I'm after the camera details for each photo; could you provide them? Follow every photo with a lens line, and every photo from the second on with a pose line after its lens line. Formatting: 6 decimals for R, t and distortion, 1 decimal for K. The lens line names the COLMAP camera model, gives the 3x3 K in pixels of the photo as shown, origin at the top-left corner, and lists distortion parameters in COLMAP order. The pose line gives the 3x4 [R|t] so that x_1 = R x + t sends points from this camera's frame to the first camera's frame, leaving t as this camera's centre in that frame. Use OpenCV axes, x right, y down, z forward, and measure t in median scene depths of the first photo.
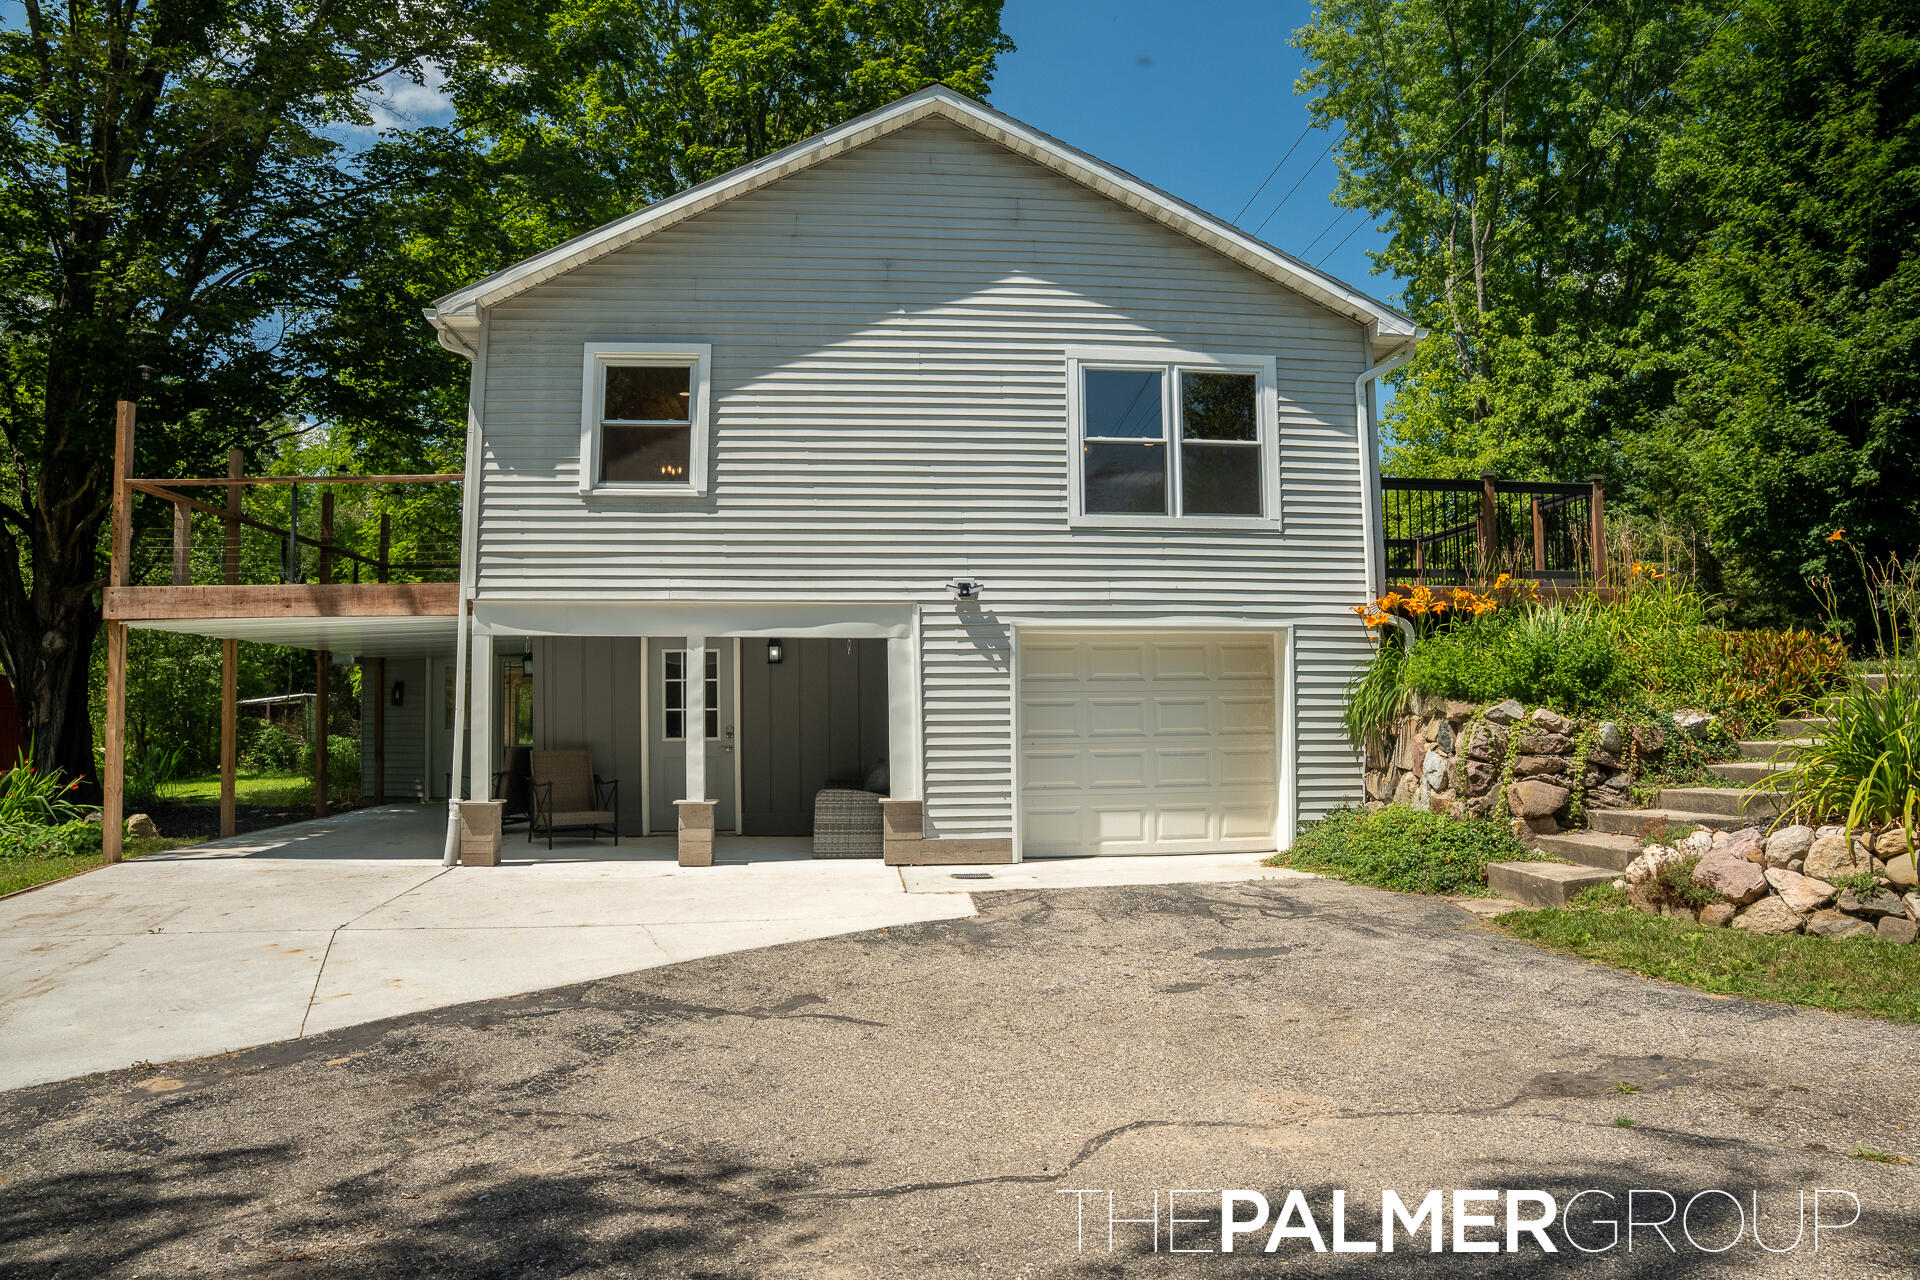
lens RADIAL K [[1349.3, 0, 960.0], [0, 1349.3, 640.0], [0, 0, 1]] dist [-0.207729, -0.000073]
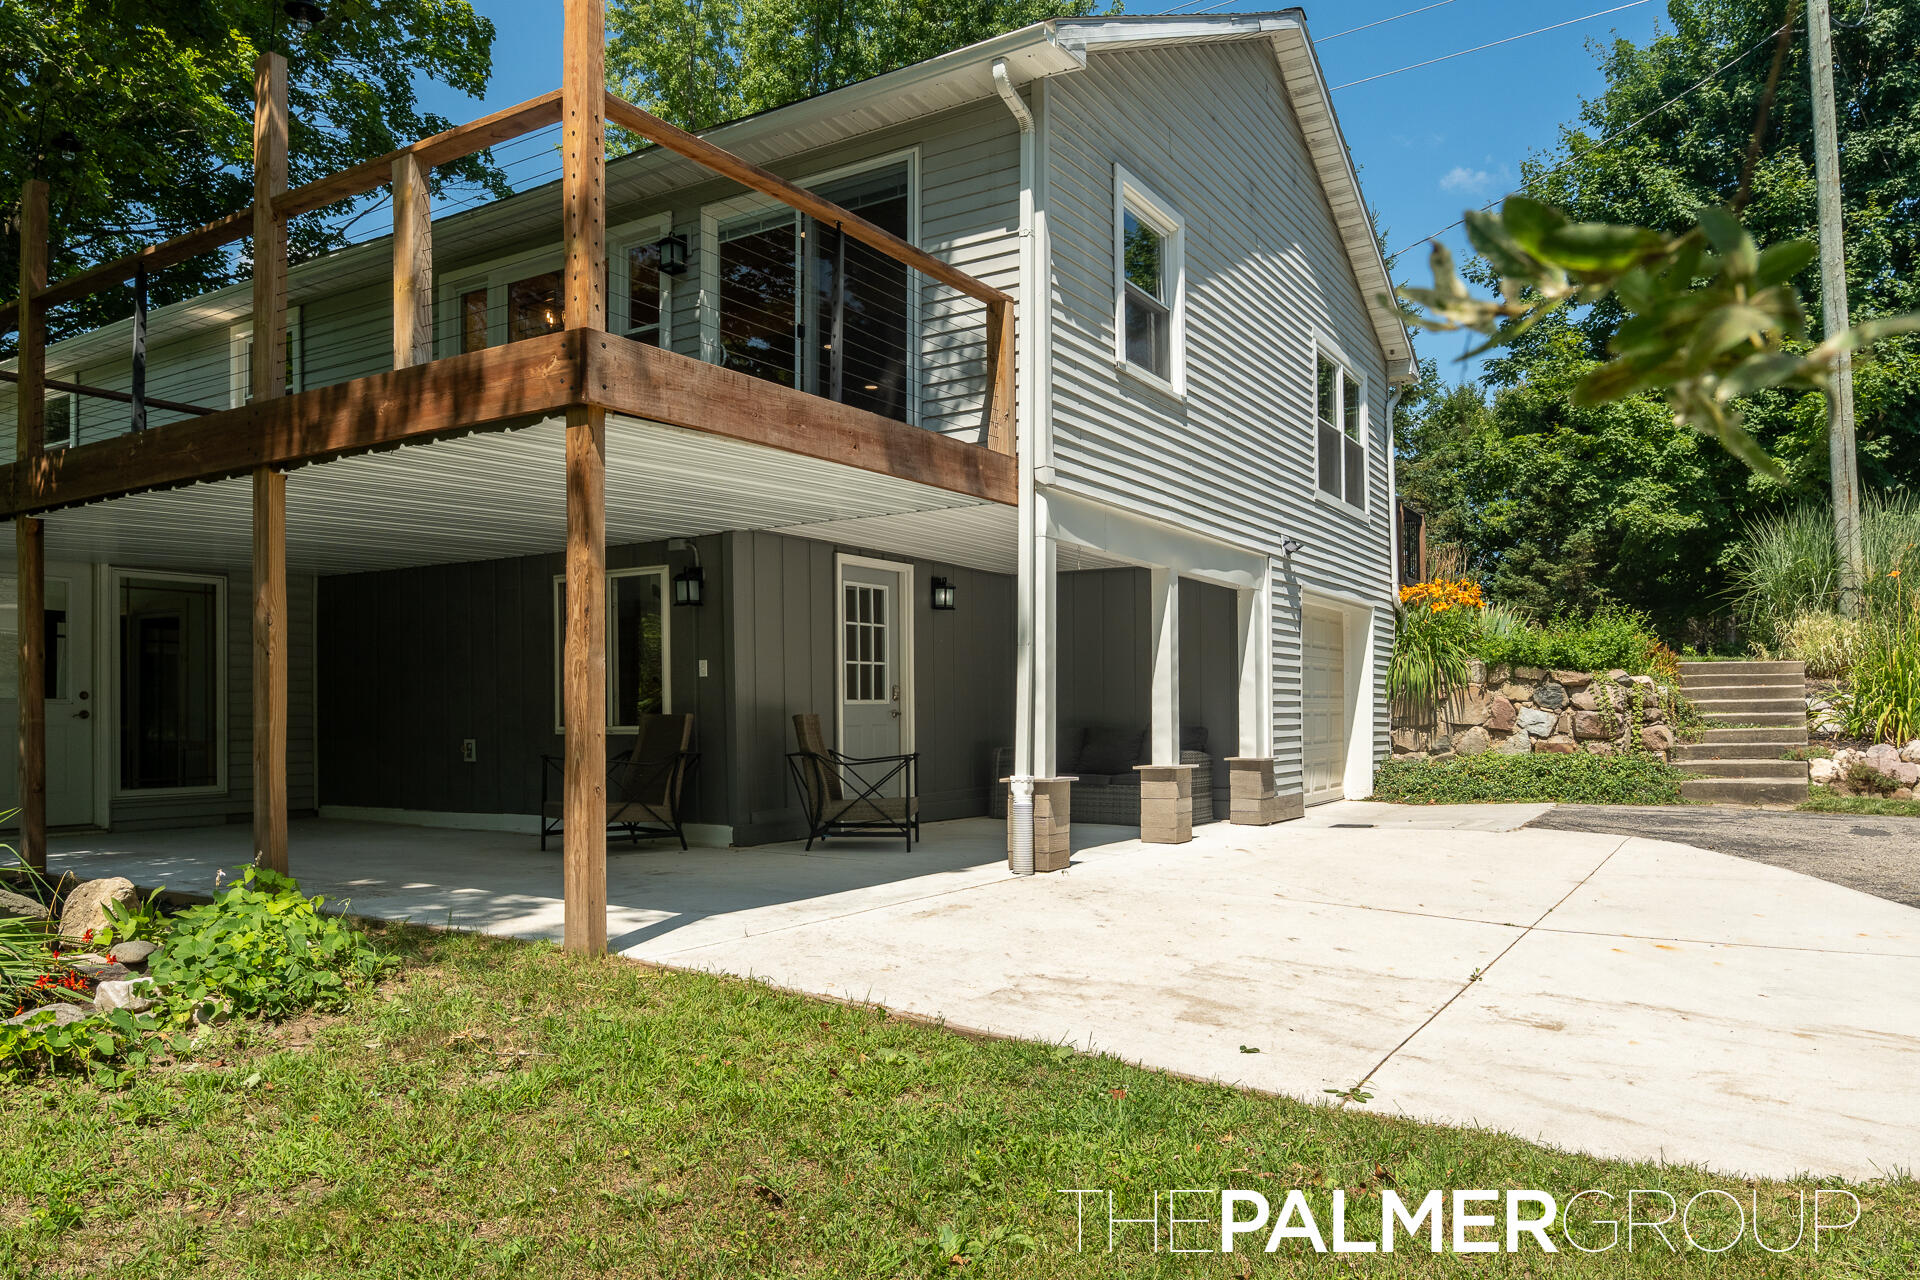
lens RADIAL K [[1320.9, 0, 960.1], [0, 1320.9, 709.5], [0, 0, 1]] dist [-0.133542, -0.000280]
pose [[0.610636, 0.007917, 0.791871, -0.924925], [-0.041780, 0.998879, 0.022231, 0.072647], [-0.790808, -0.046659, 0.610283, 0.598676]]
